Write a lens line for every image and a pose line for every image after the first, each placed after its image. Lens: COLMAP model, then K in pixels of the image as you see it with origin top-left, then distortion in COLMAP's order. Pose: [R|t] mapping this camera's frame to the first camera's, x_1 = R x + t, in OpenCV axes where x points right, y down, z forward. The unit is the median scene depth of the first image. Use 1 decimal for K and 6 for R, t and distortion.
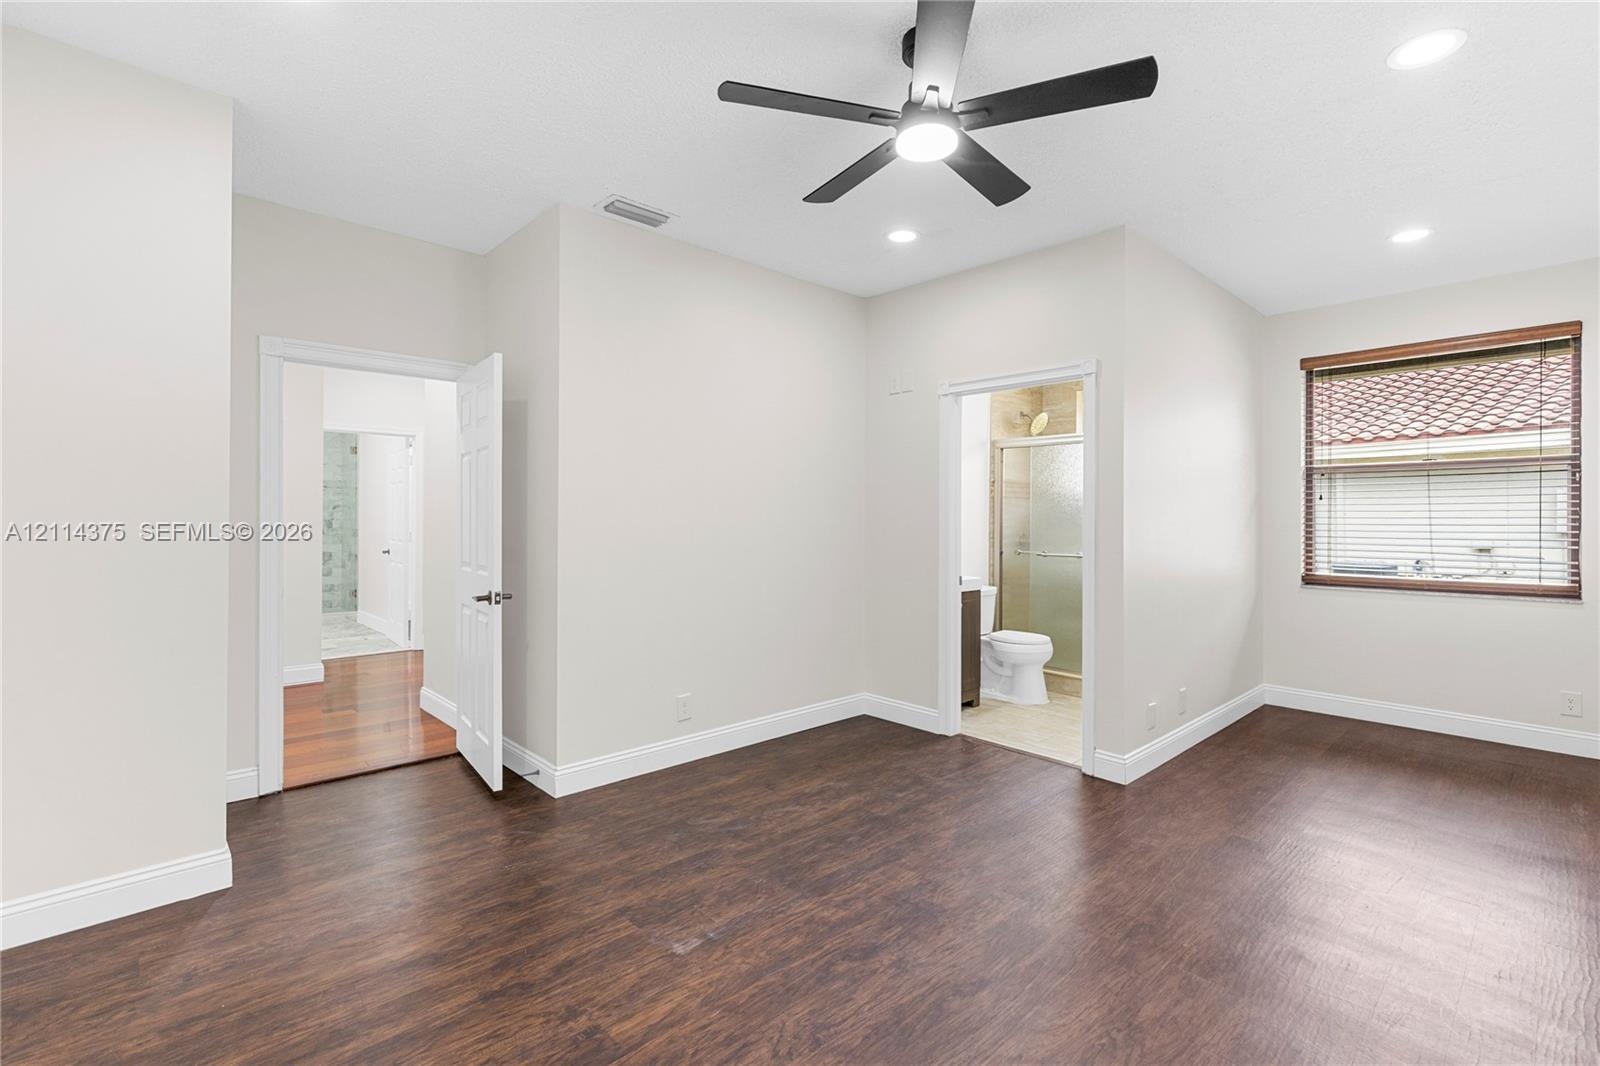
lens RADIAL K [[720.7, 0, 807.2], [0, 720.7, 526.0], [0, 0, 1]] dist [0.021459, -0.000104]
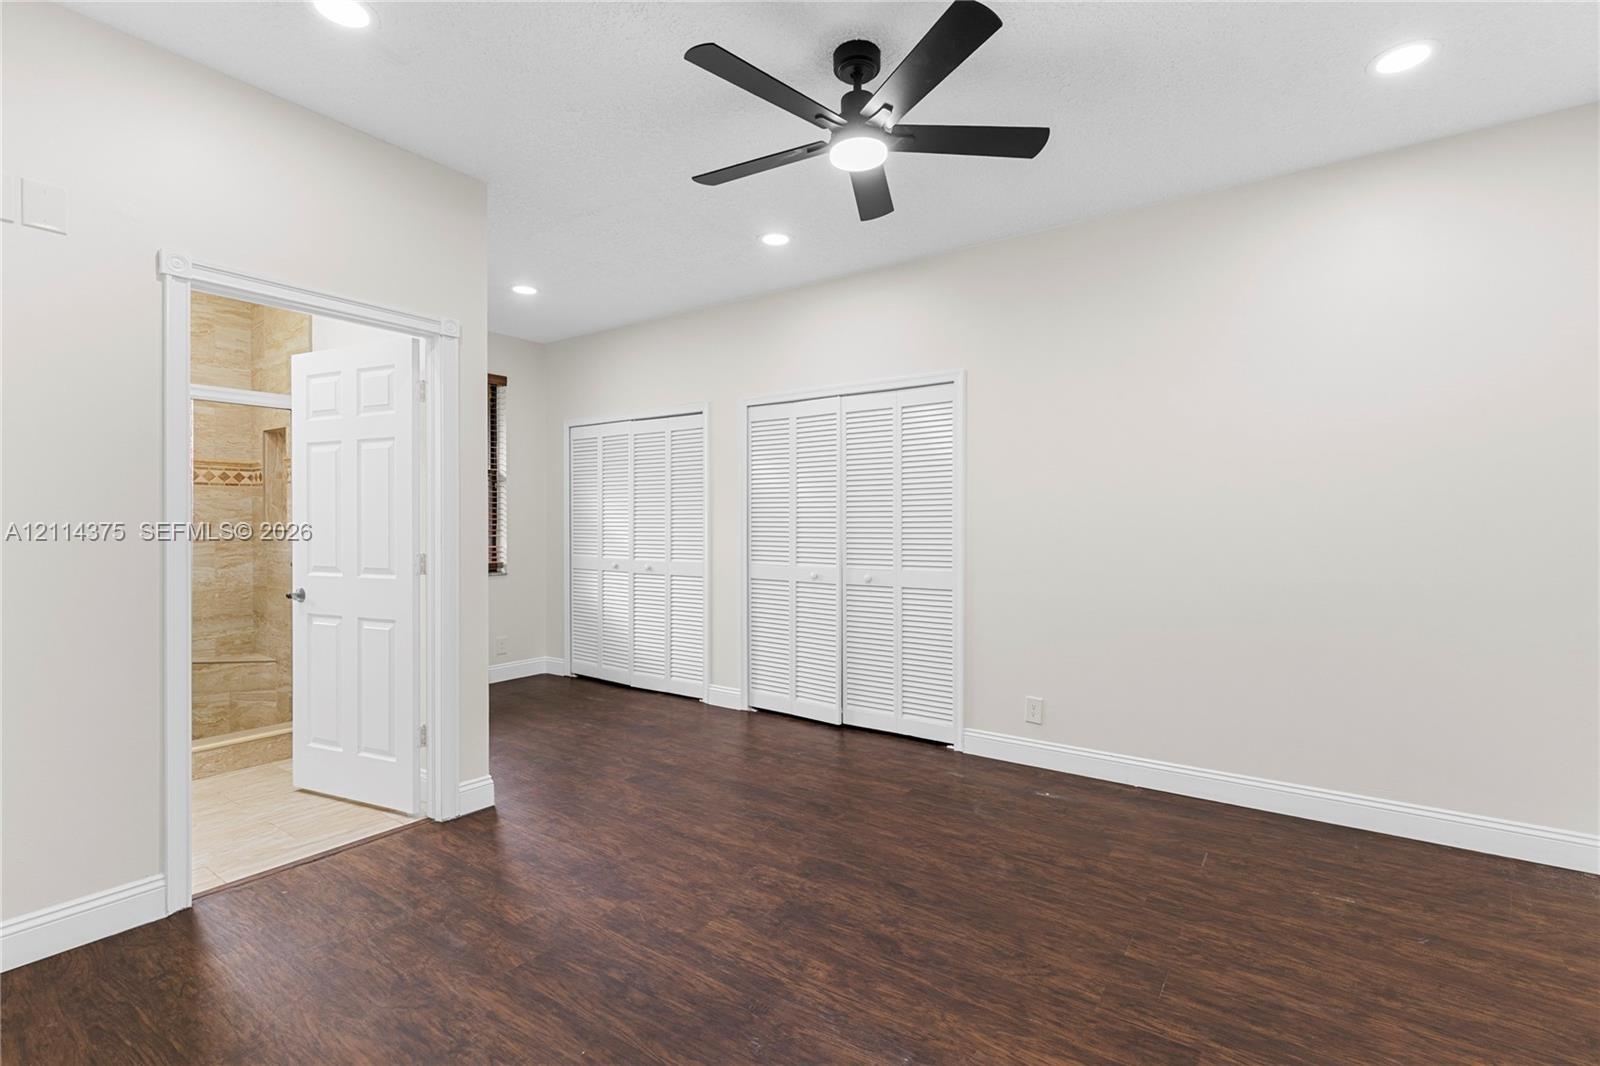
lens RADIAL K [[720.7, 0, 812.0], [0, 720.7, 526.0], [0, 0, 1]] dist [0.021459, -0.000104]
pose [[-0.203442, -0.006637, 0.979065, -0.729476], [0.005157, 0.999956, 0.007850, -0.000493], [-0.979074, 0.006647, -0.203398, 1.066574]]
